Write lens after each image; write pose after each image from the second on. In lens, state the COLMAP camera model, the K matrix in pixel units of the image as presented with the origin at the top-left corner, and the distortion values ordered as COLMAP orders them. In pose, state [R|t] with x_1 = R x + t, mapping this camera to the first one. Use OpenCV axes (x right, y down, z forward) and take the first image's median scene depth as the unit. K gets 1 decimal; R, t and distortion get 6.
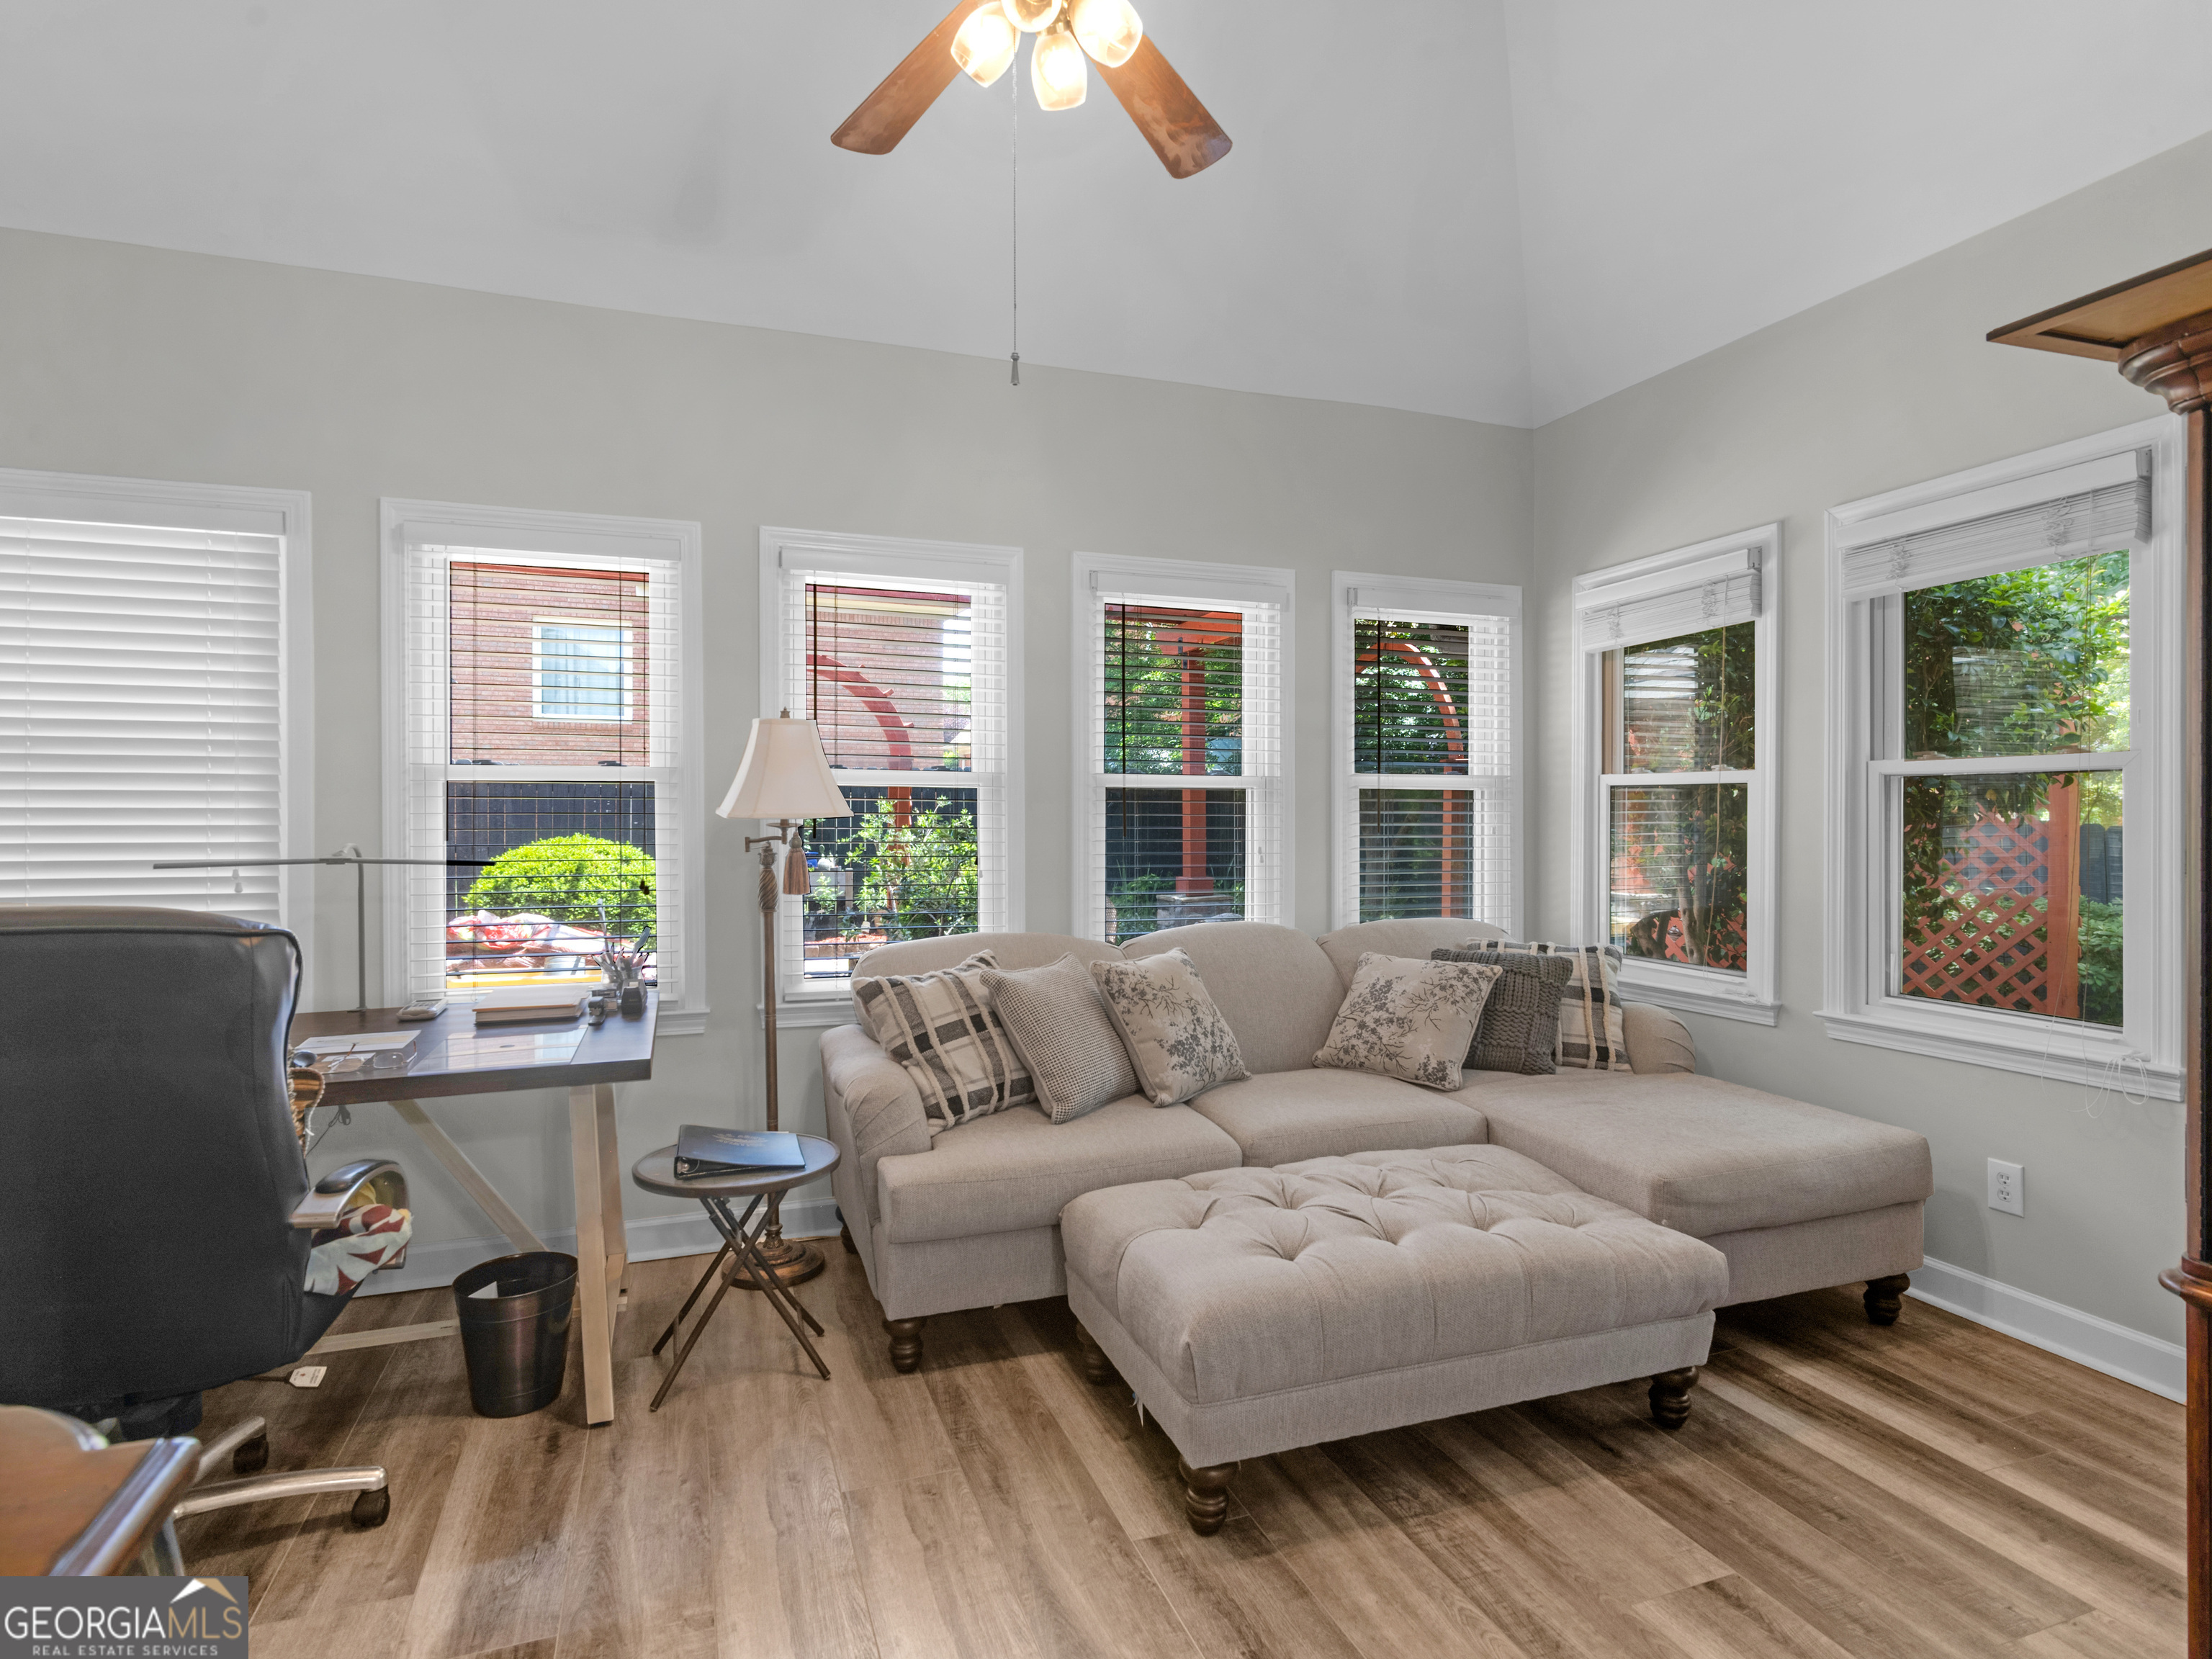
lens RADIAL K [[1151.8, 0, 1134.3], [0, 1151.8, 806.1], [0, 0, 1]] dist [0.002978, -0.001392]
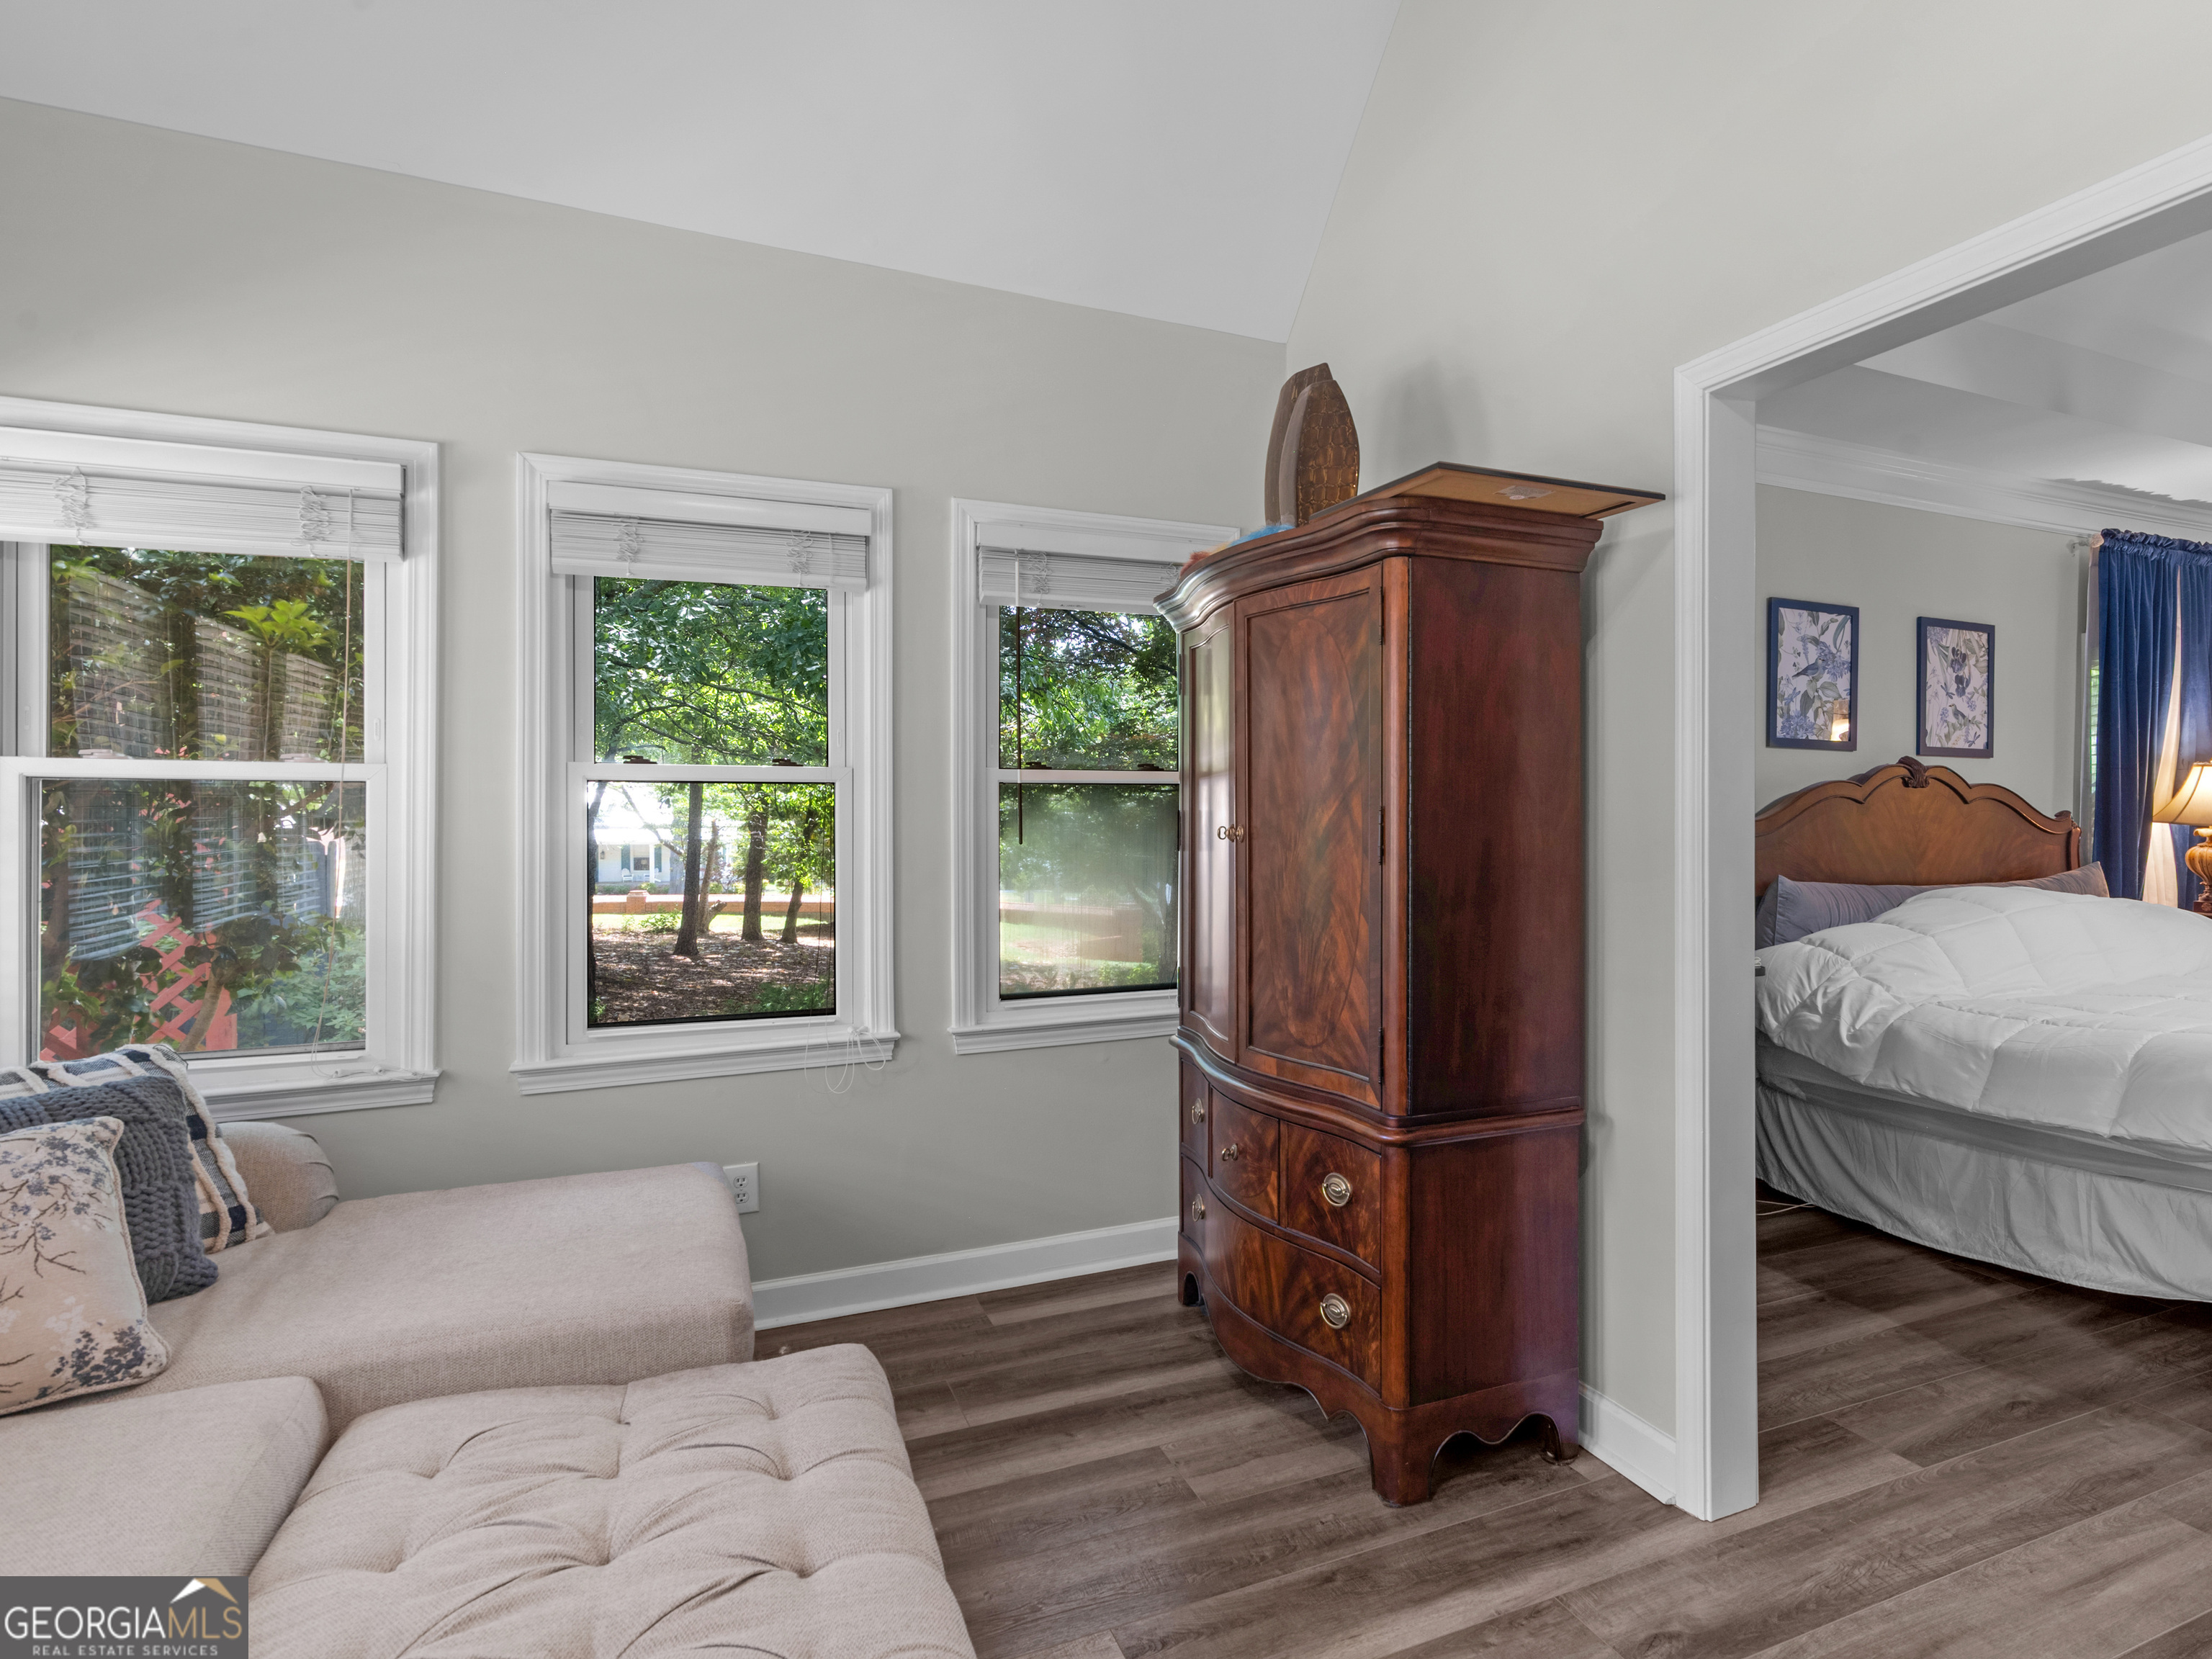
lens RADIAL K [[1151.8, 0, 1141.6], [0, 1151.8, 841.3], [0, 0, 1]] dist [0.002978, -0.001392]
pose [[-0.032741, -0.015738, 0.999340, -0.223262], [-0.002470, 0.999874, 0.015665, 0.004608], [-0.999461, -0.001955, -0.032776, 0.554675]]
